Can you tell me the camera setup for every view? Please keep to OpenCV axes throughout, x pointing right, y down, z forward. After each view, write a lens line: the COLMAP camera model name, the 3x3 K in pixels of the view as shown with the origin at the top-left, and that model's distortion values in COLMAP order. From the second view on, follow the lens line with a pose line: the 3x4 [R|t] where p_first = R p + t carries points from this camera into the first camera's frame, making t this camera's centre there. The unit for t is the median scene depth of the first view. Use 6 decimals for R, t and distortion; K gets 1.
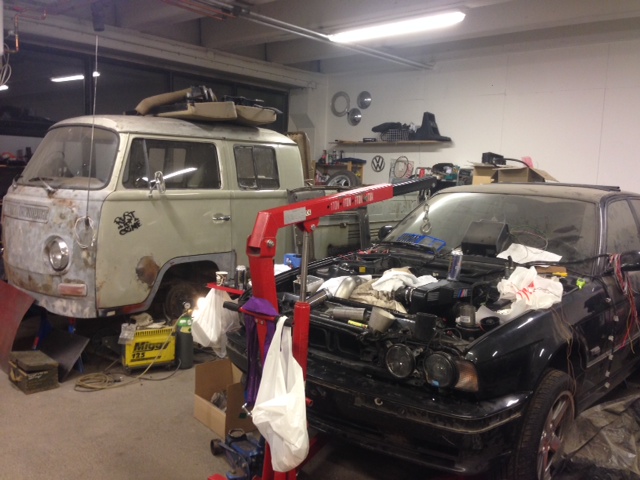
lens RADIAL K [[589.6, 0, 323.2], [0, 589.6, 240.7], [0, 0, 1]] dist [0.060764, 0.000000]
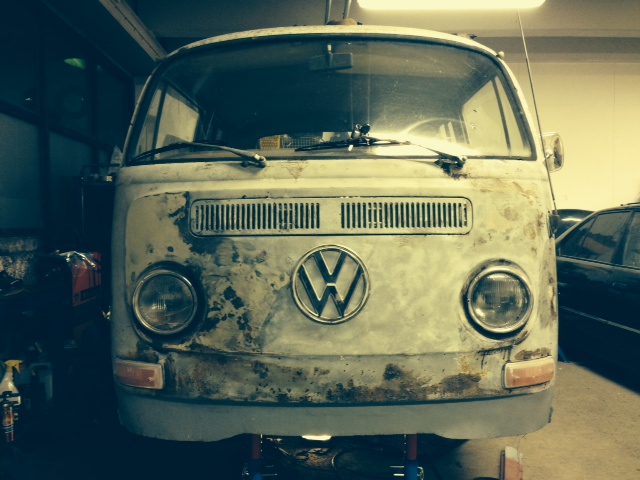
lens RADIAL K [[589.6, 0, 322.4], [0, 589.6, 232.1], [0, 0, 1]] dist [0.060764, 0.000000]
pose [[0.743888, -0.044639, 0.666812, -0.832448], [0.111502, 0.992072, -0.057978, -0.016938], [-0.658937, 0.117480, 0.742967, 0.742747]]
